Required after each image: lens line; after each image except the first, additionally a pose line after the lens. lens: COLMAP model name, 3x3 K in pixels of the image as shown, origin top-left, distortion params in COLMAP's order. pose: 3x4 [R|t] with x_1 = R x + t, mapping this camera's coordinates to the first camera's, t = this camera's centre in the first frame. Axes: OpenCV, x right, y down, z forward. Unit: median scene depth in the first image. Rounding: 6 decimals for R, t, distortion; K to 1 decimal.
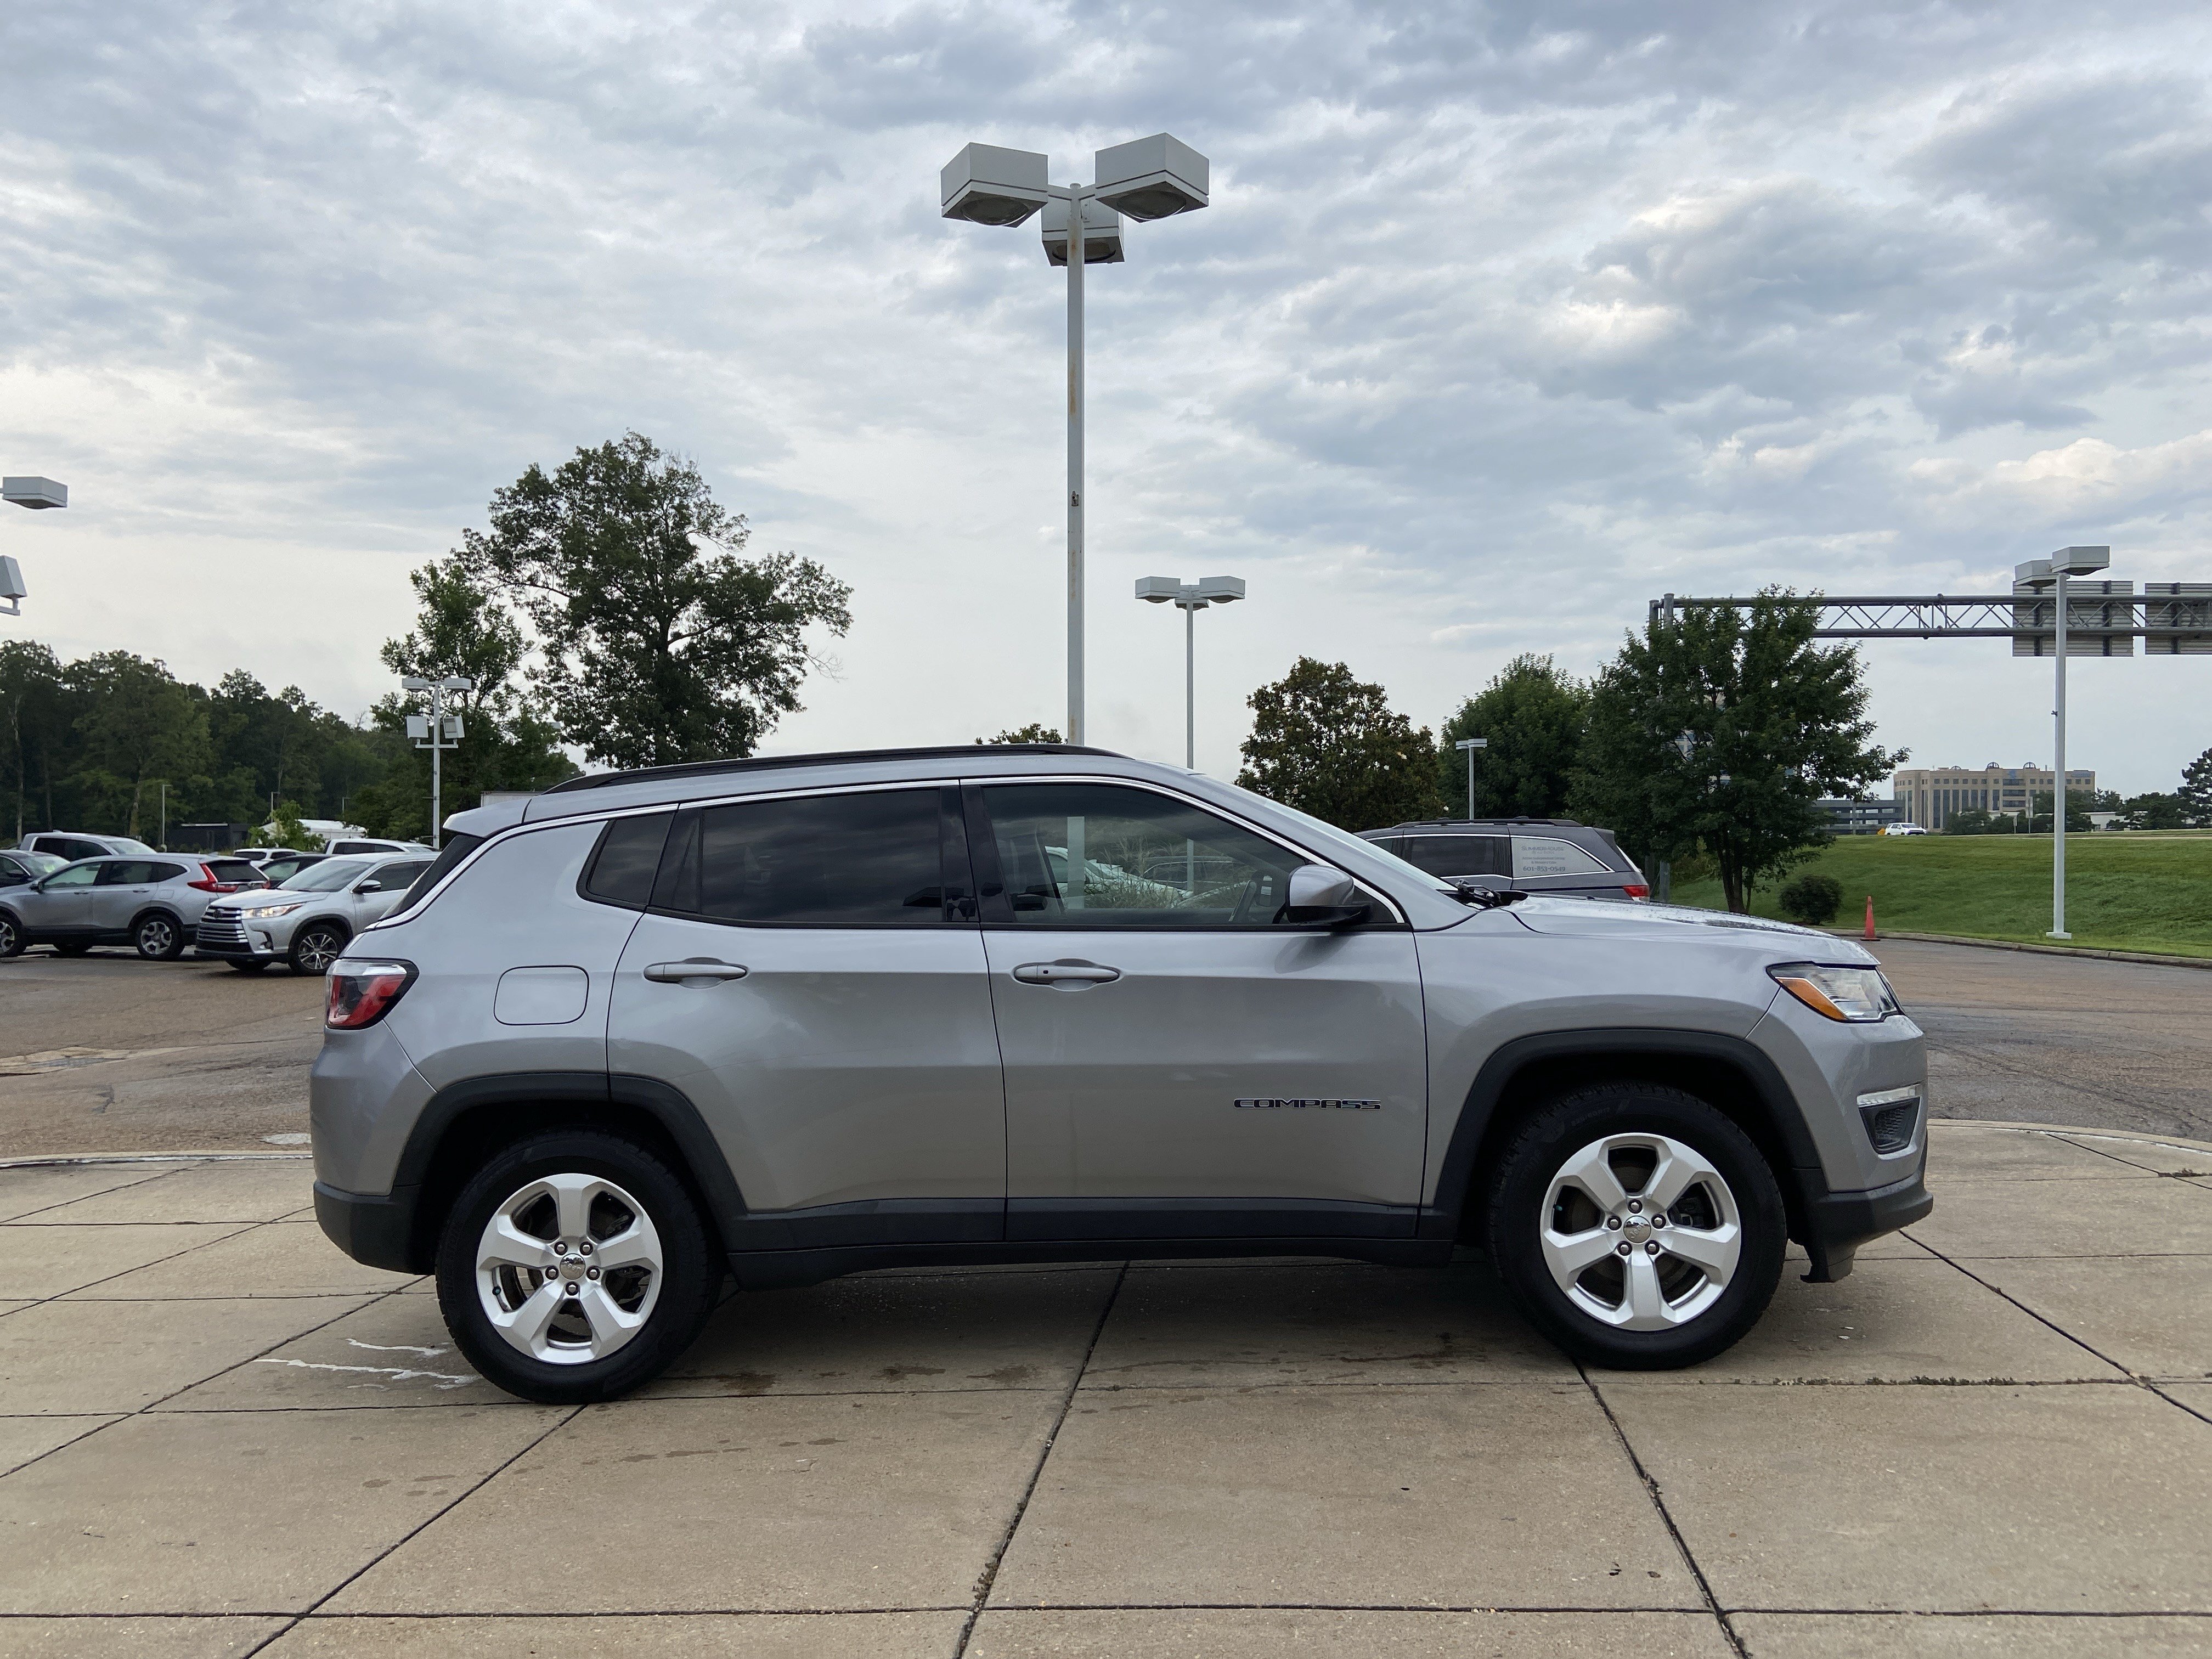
lens RADIAL K [[1656.1, 0, 1080.3], [0, 1656.1, 838.6], [0, 0, 1]] dist [0.125162, -0.150455]
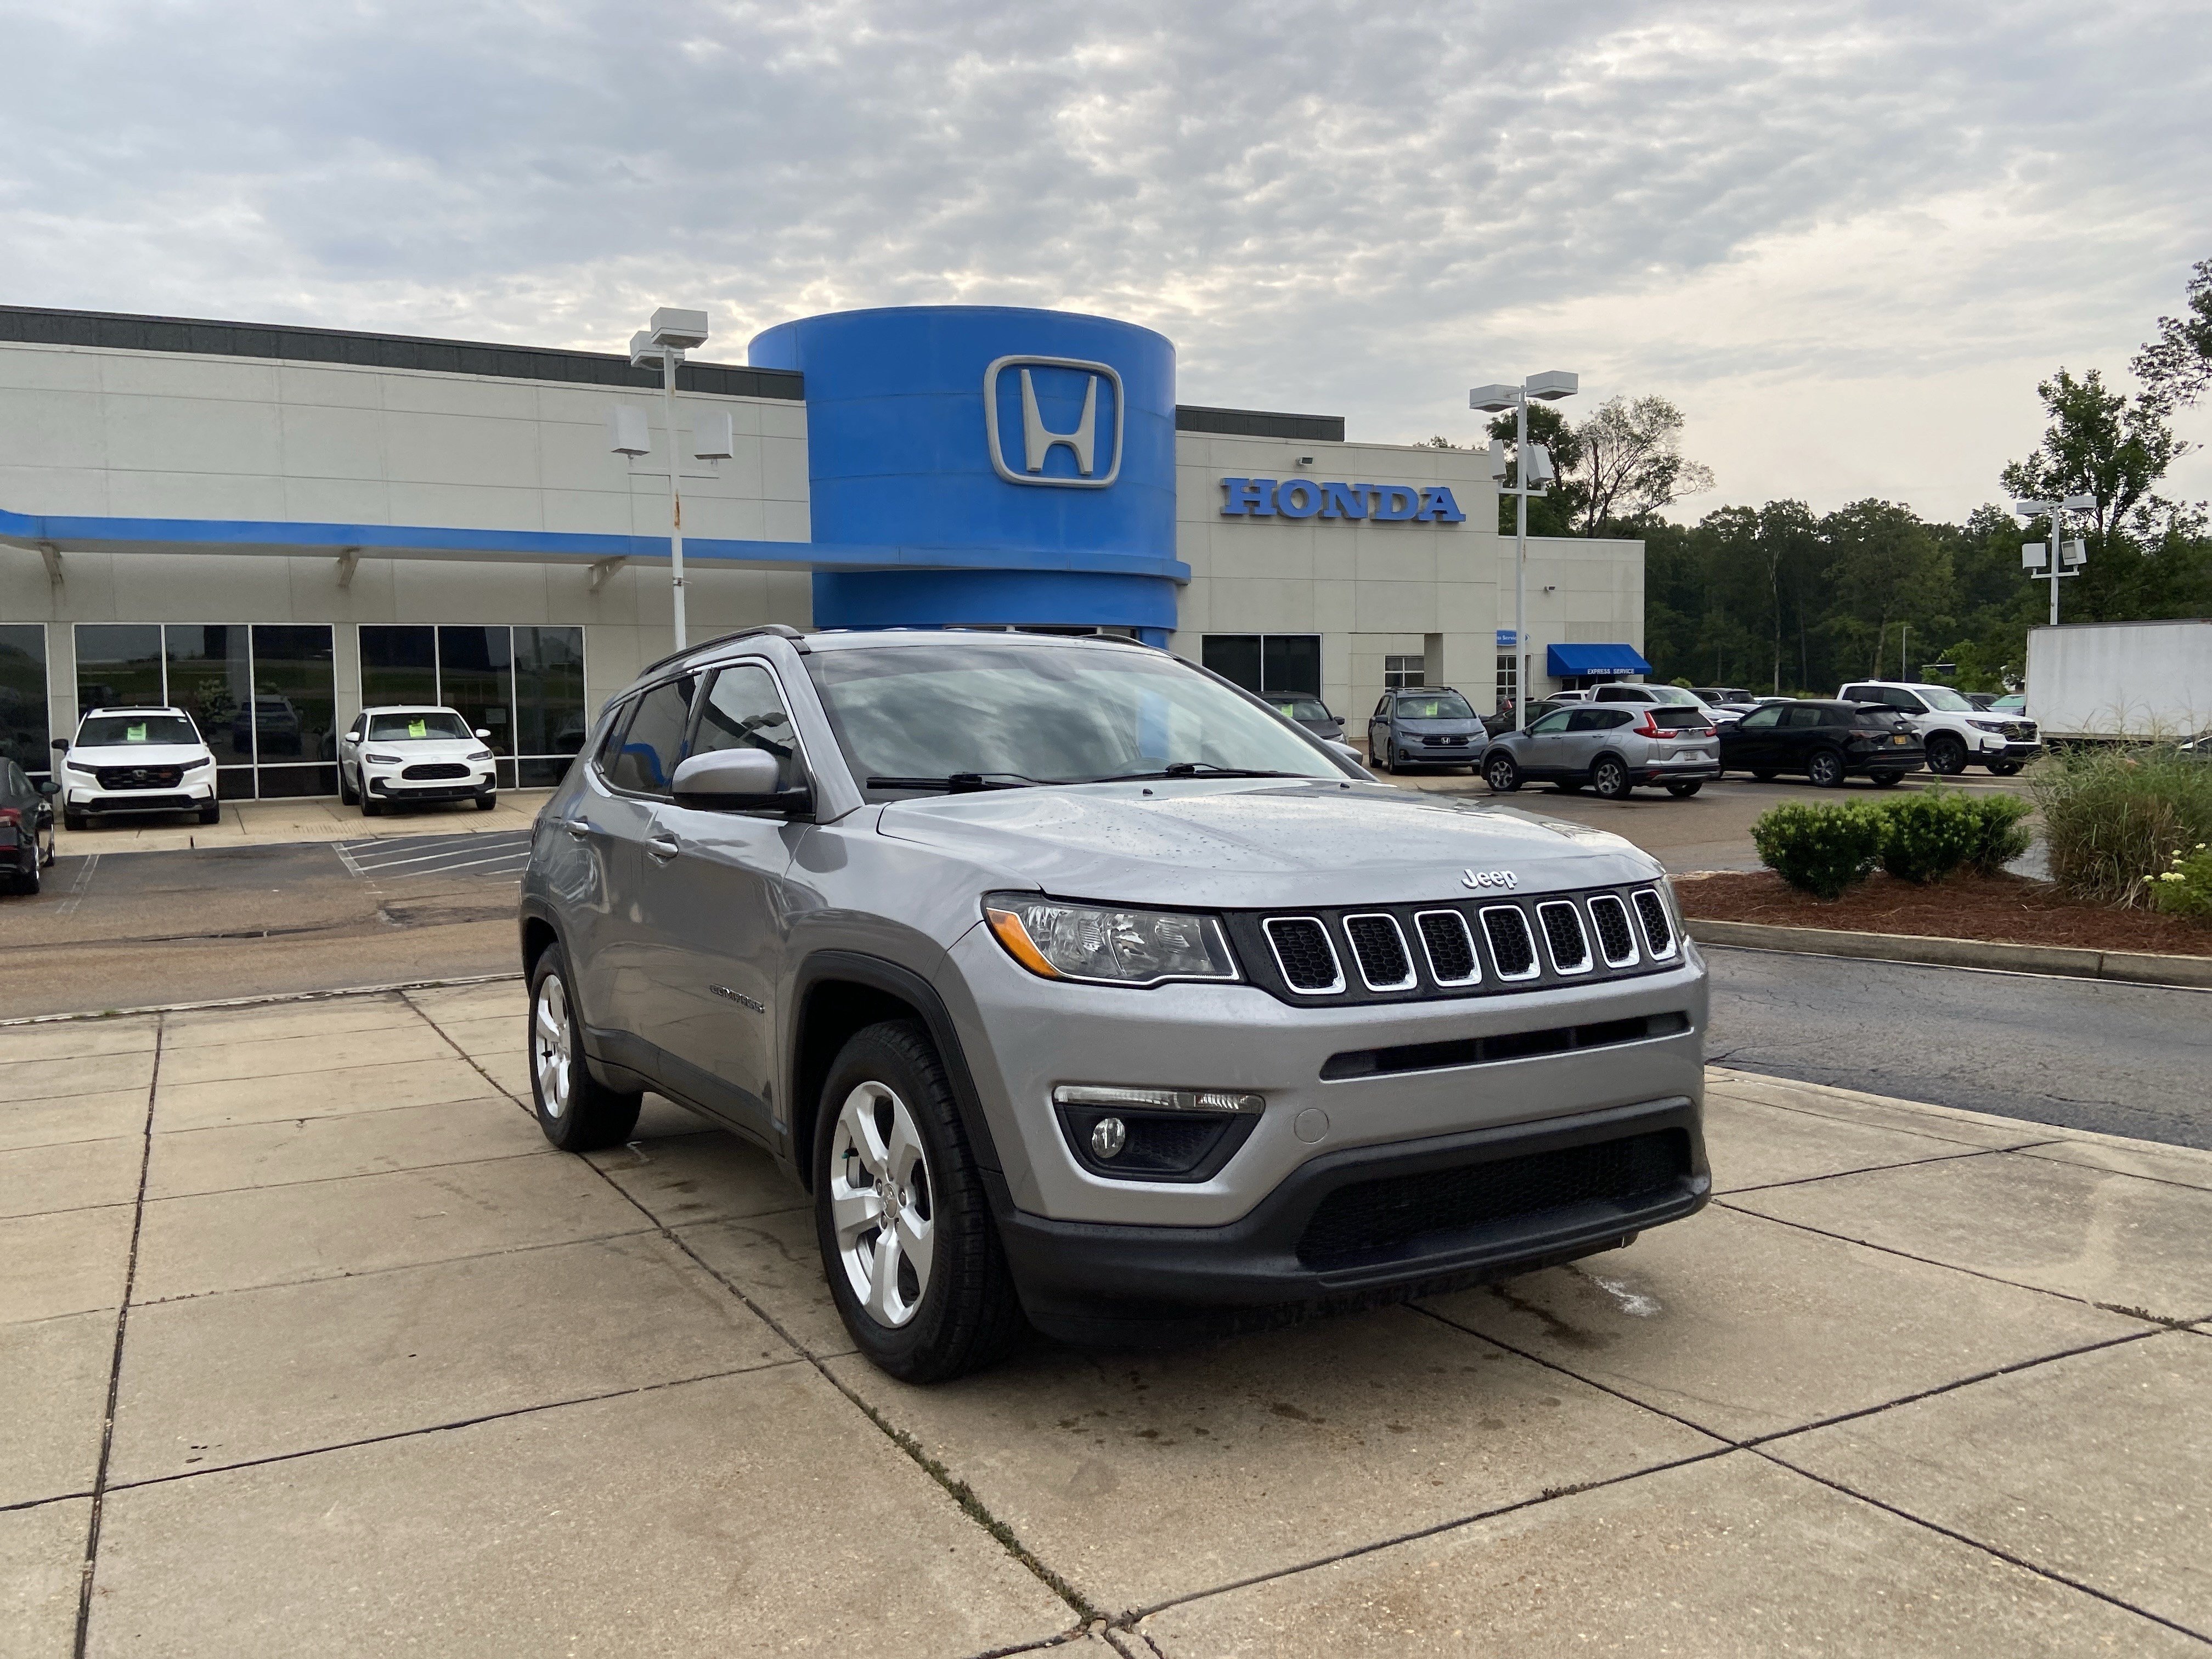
lens RADIAL K [[1656.1, 0, 1081.0], [0, 1656.1, 806.3], [0, 0, 1]] dist [0.125162, -0.150455]
pose [[0.563964, 0.041129, -0.824775, 0.077002], [0.021291, 0.997703, 0.064311, -0.000588], [0.825525, -0.053830, 0.561793, 0.046848]]
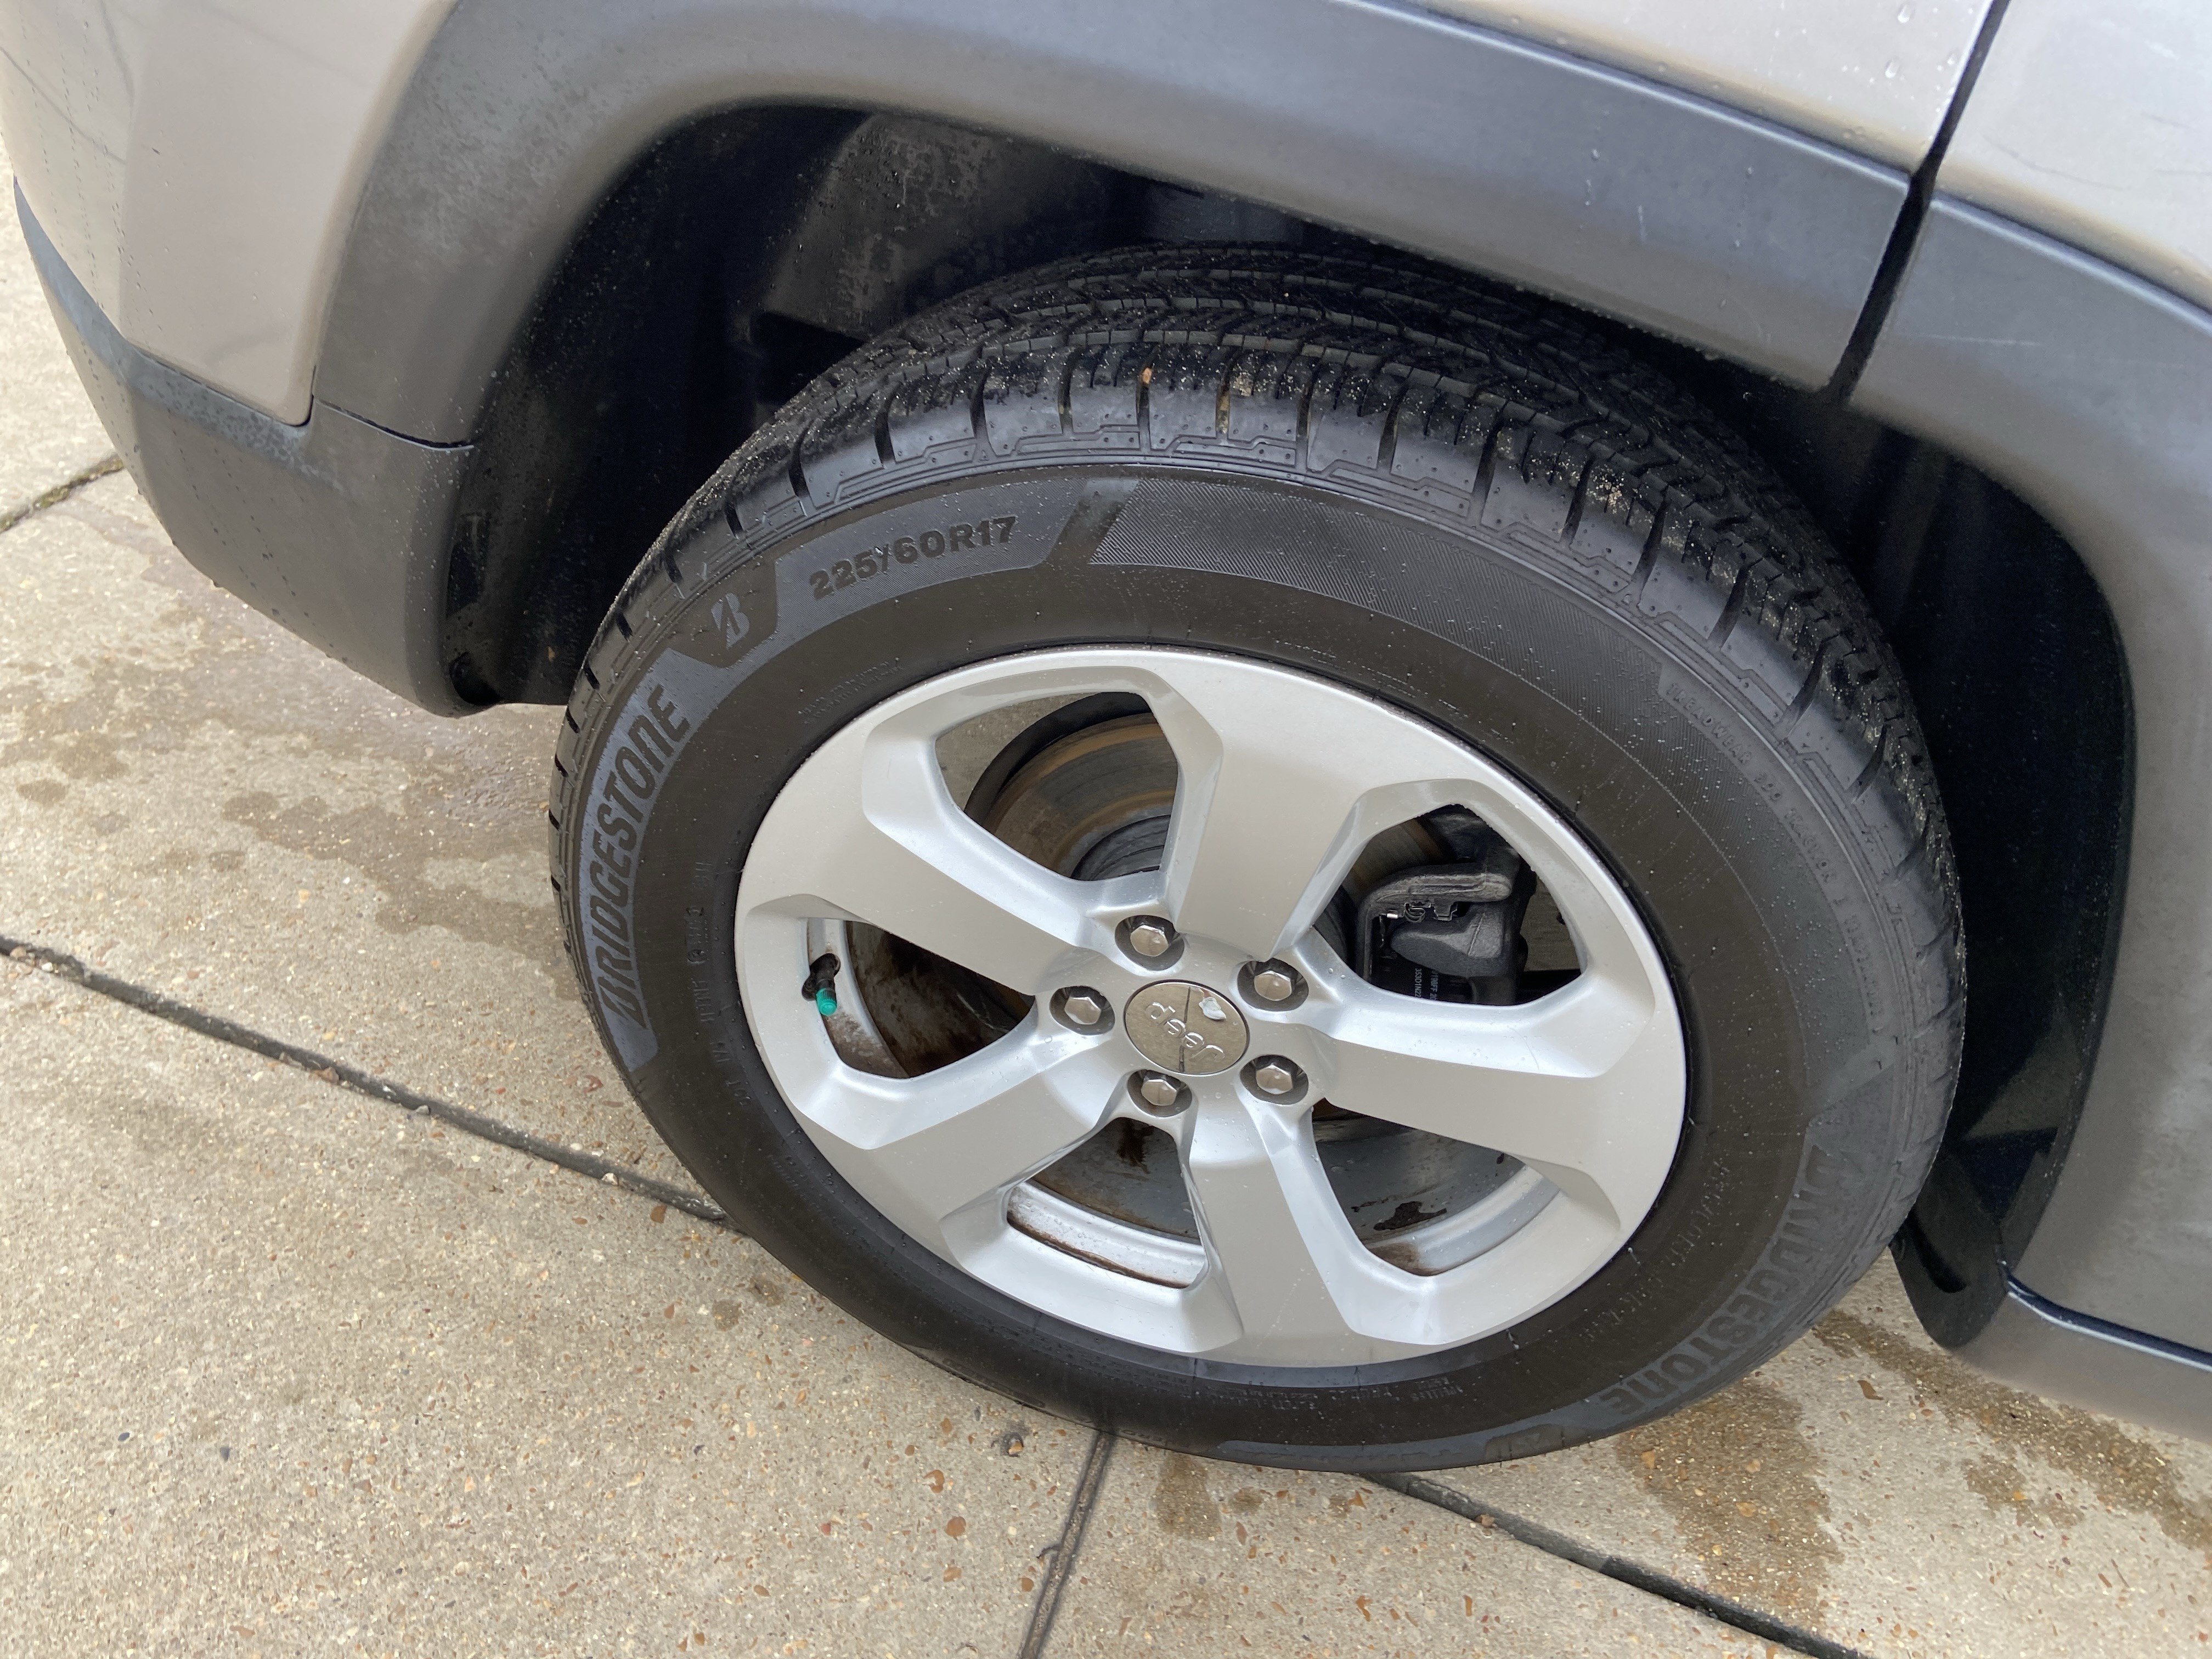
lens RADIAL K [[1656.1, 0, 1087.2], [0, 1656.1, 819.6], [0, 0, 1]] dist [0.125162, -0.150455]
pose [[0.955205, 0.295831, -0.008241, -0.024552], [-0.218657, 0.724238, 0.653964, 0.008341], [0.199431, -0.622867, 0.756481, 0.066295]]
